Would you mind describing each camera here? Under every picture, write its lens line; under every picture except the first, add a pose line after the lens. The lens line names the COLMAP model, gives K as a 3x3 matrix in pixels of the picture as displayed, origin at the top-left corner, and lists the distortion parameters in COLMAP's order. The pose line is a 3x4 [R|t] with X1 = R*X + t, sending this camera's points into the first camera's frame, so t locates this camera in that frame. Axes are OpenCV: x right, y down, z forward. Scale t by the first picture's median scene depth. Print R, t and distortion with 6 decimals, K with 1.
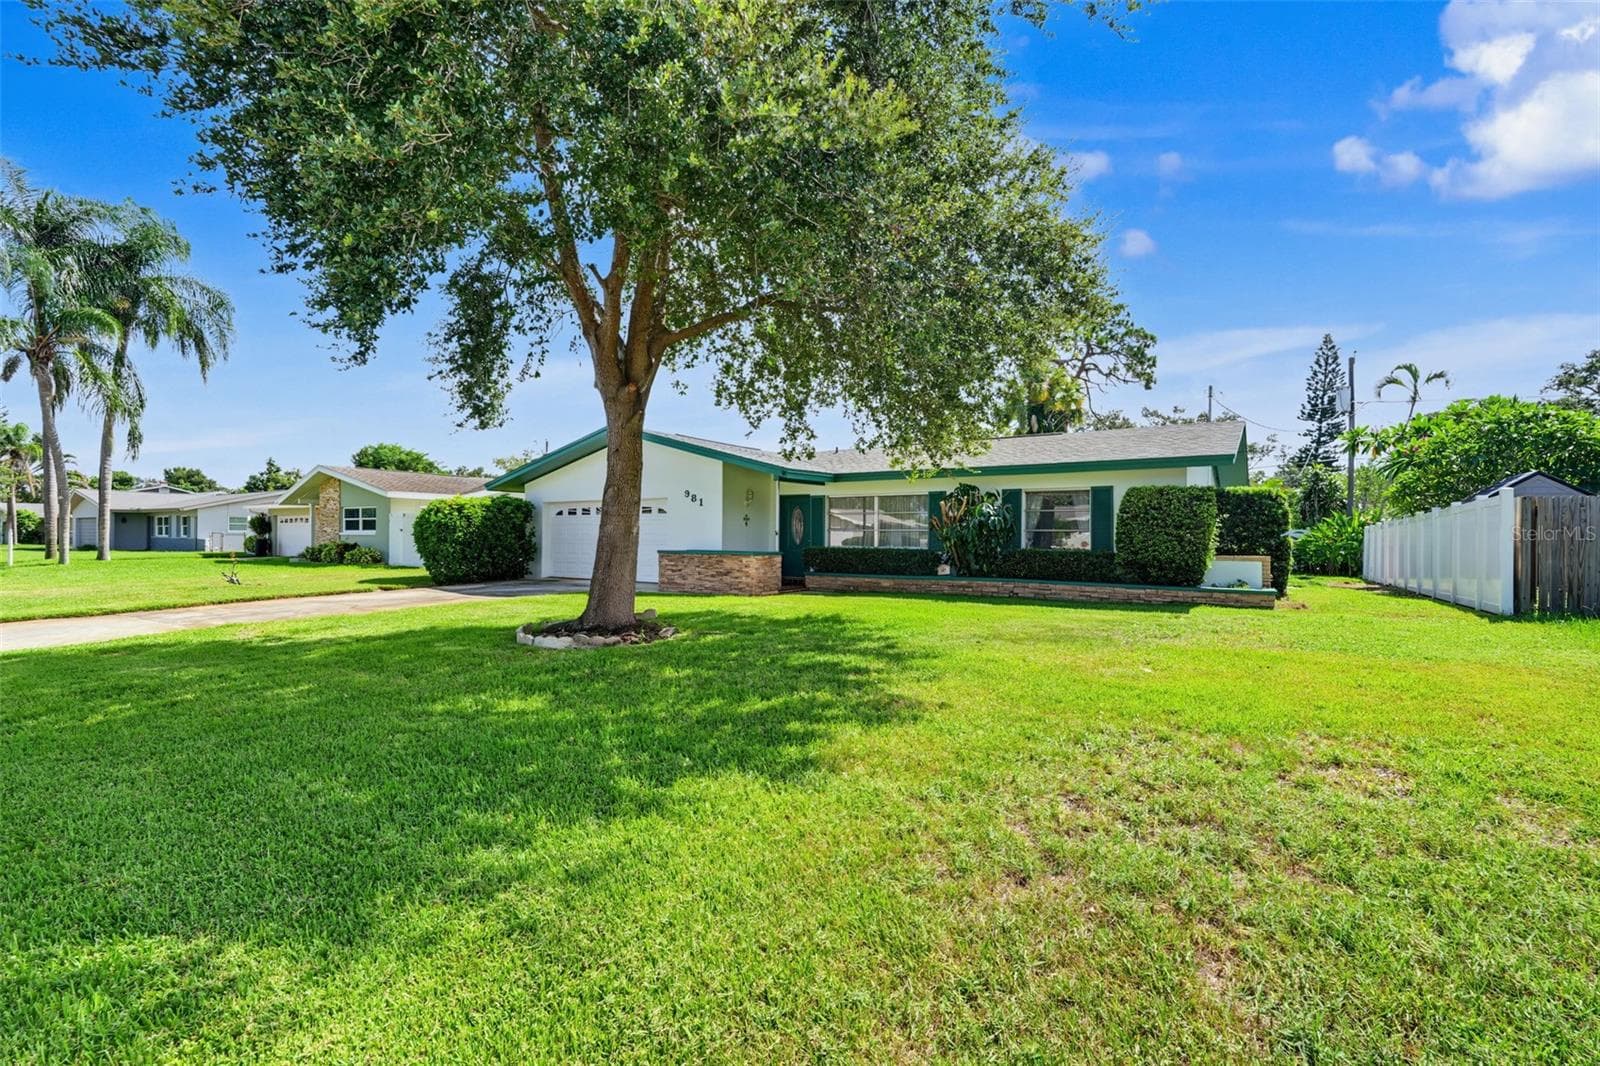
lens RADIAL K [[706.8, 0, 800.0], [0, 706.8, 533.0], [0, 0, 1]] dist [-0.000535, -0.000054]
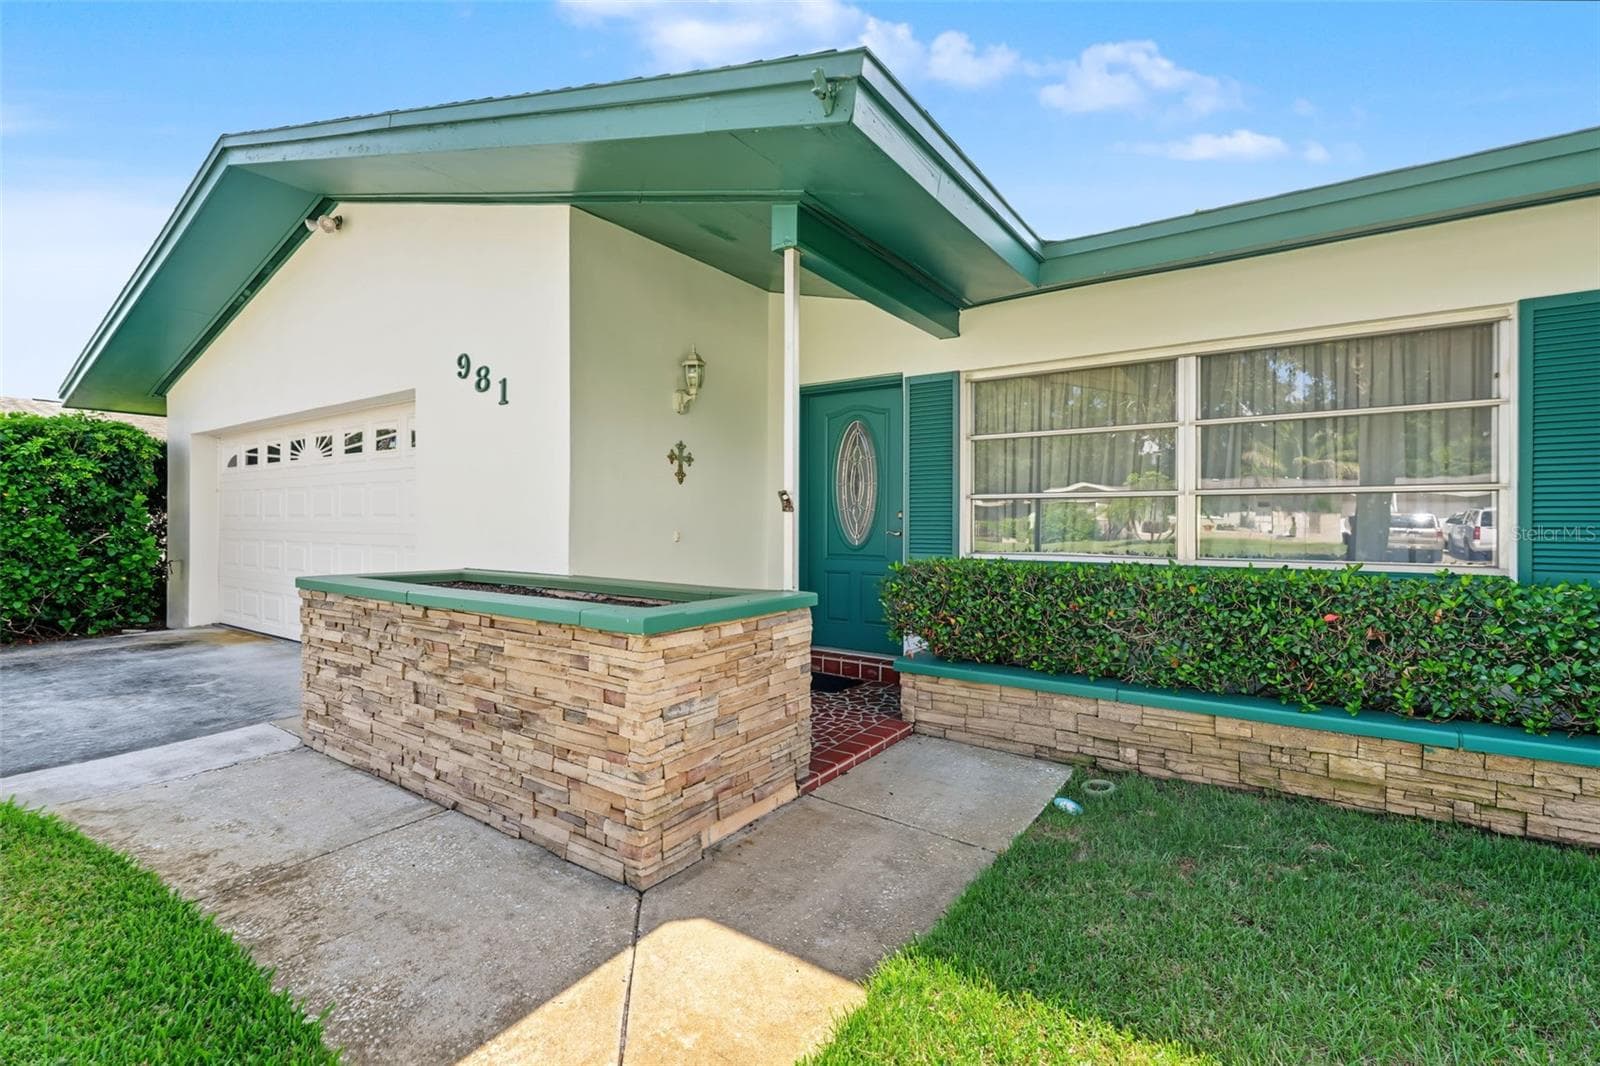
lens RADIAL K [[706.8, 0, 800.0], [0, 706.8, 533.0], [0, 0, 1]] dist [-0.000535, -0.000054]
pose [[0.999792, -0.002817, -0.020219, -0.023835], [0.003276, 0.999738, 0.022662, 0.003916], [0.020150, -0.022724, 0.999539, 0.751603]]
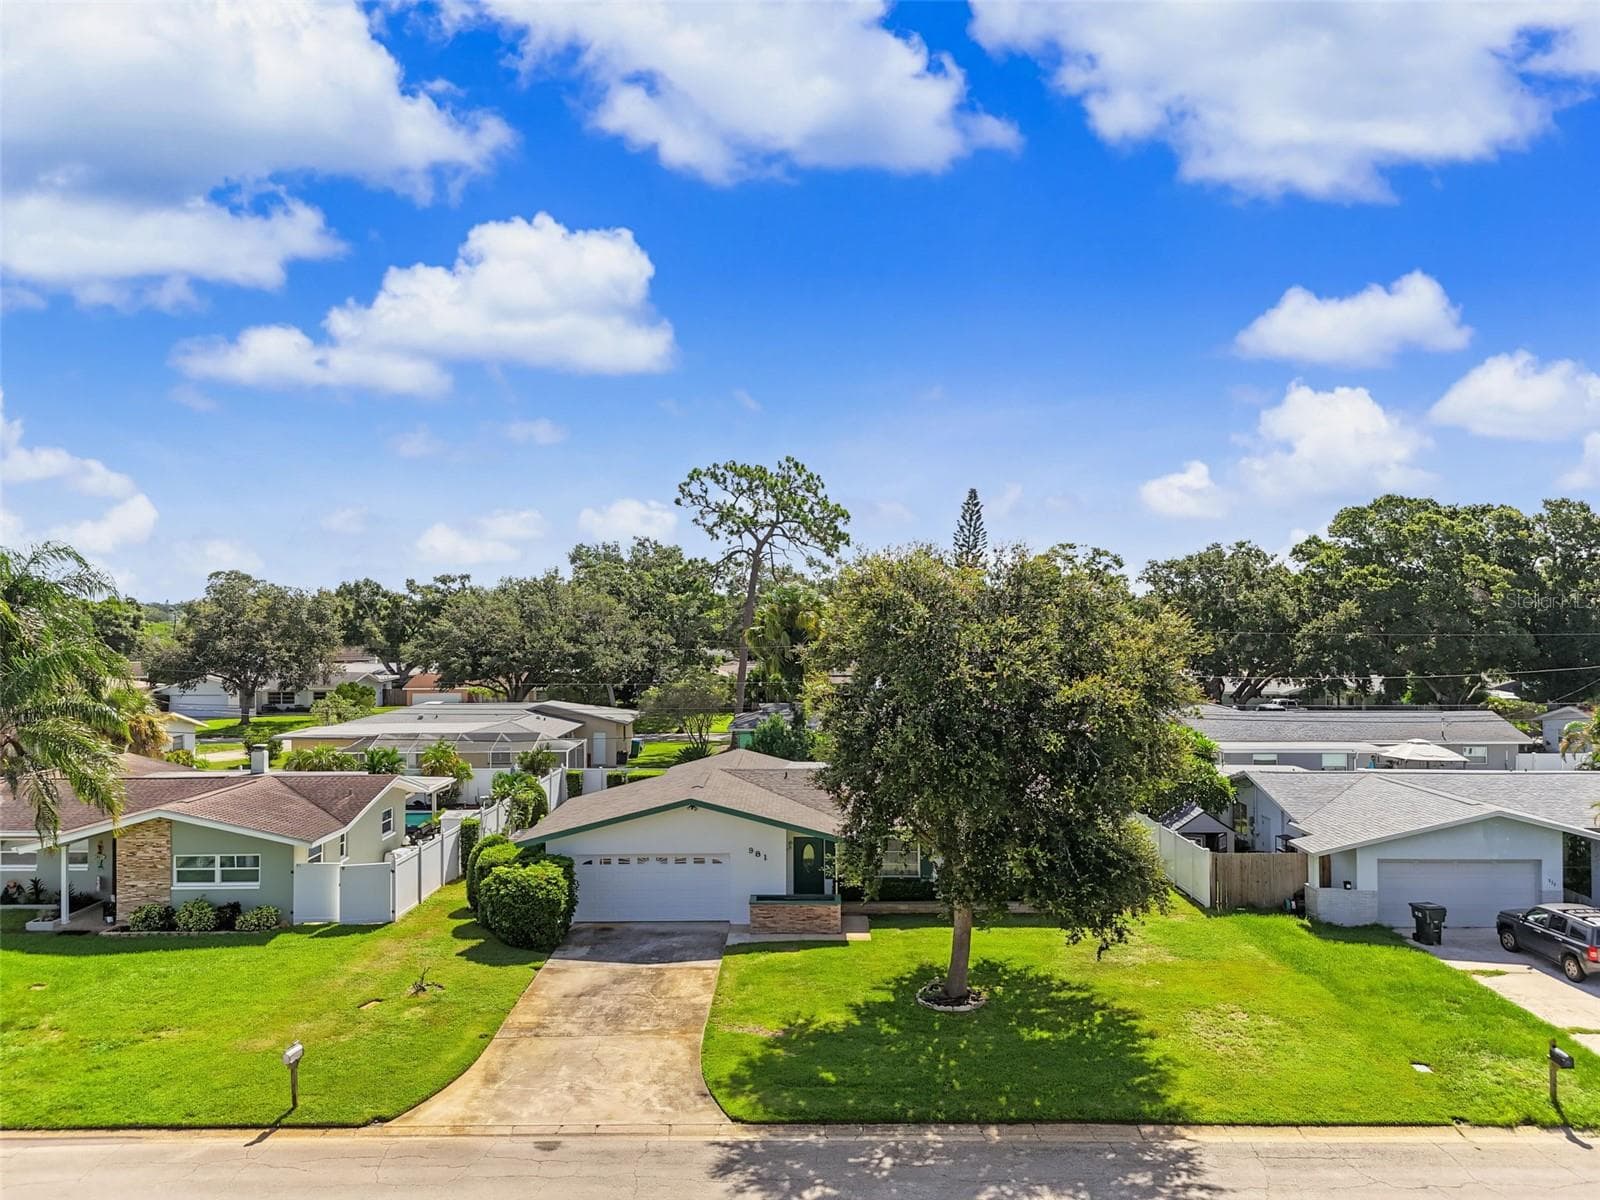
lens RADIAL K [[1189.2, 0, 800.0], [0, 1189.2, 600.0], [0, 0, 1]] dist [0.080609, -0.064432]
pose [[0.838541, -0.005510, 0.544811, -1.310576], [0.005987, 0.999982, 0.000898, -0.531317], [-0.544806, 0.002509, 0.838559, -0.900705]]
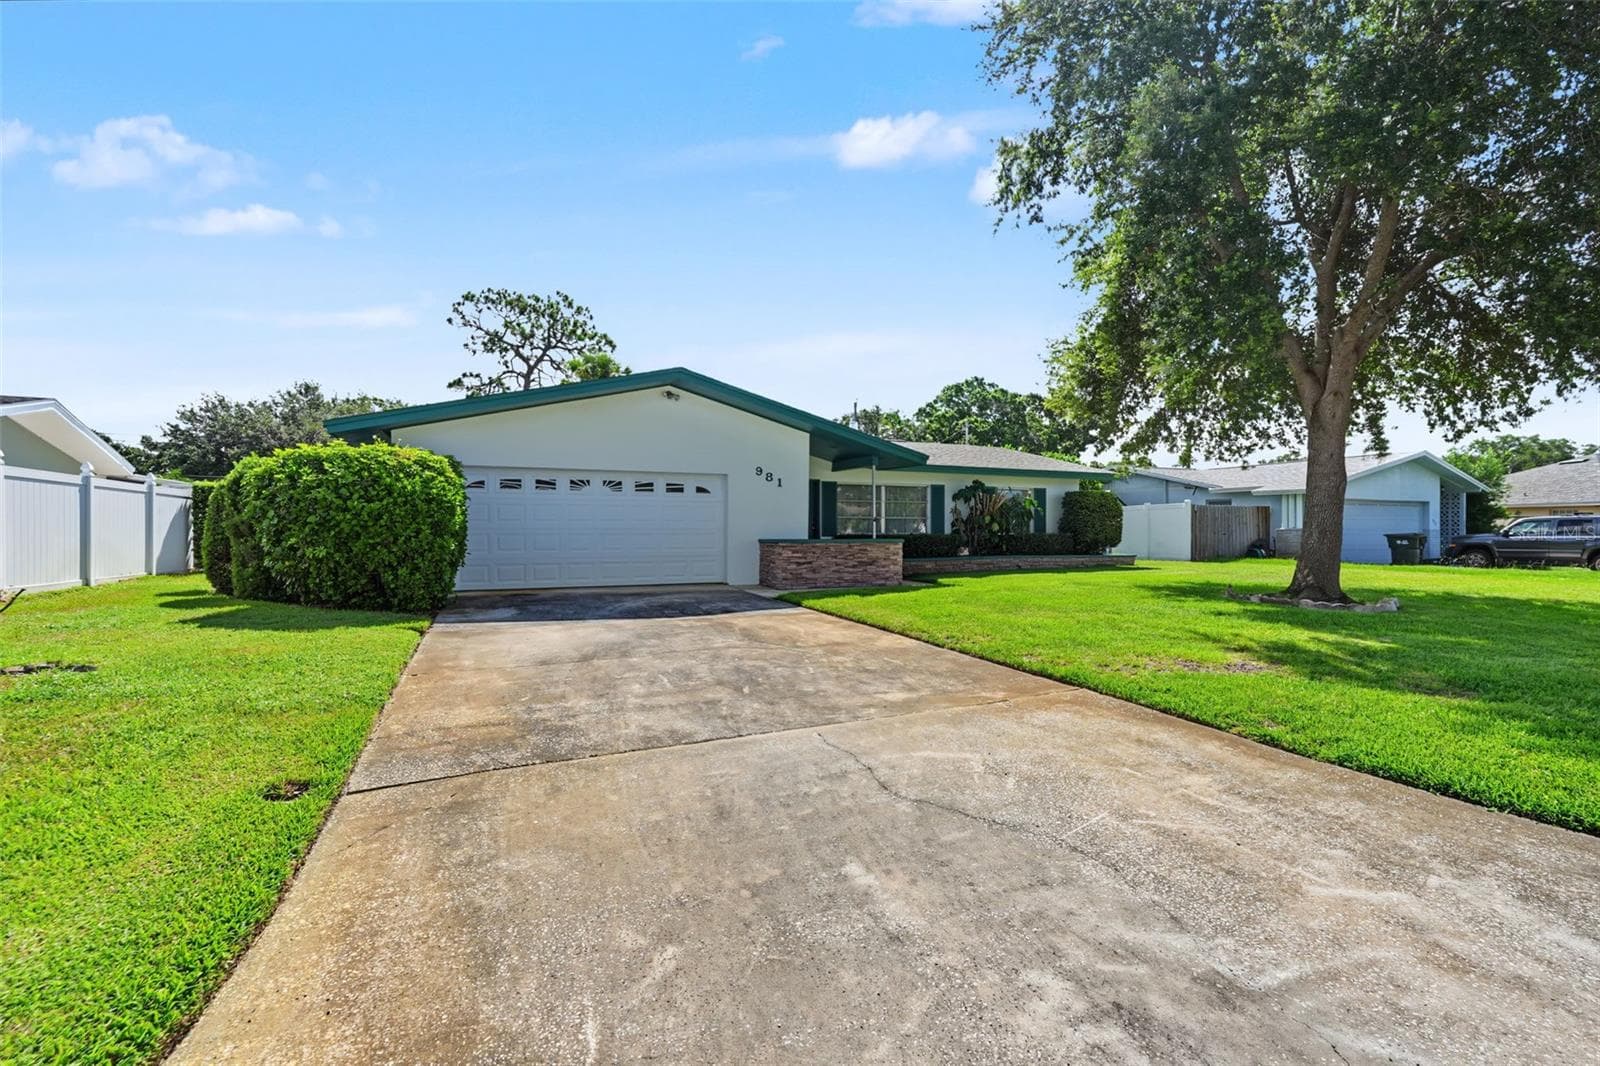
lens RADIAL K [[706.8, 0, 800.0], [0, 706.8, 533.0], [0, 0, 1]] dist [-0.000535, -0.000054]
pose [[0.540574, -0.008081, 0.841257, -0.856859], [-0.002400, 0.999935, 0.011147, 0.007595], [-0.841293, -0.008045, 0.540520, 0.533239]]
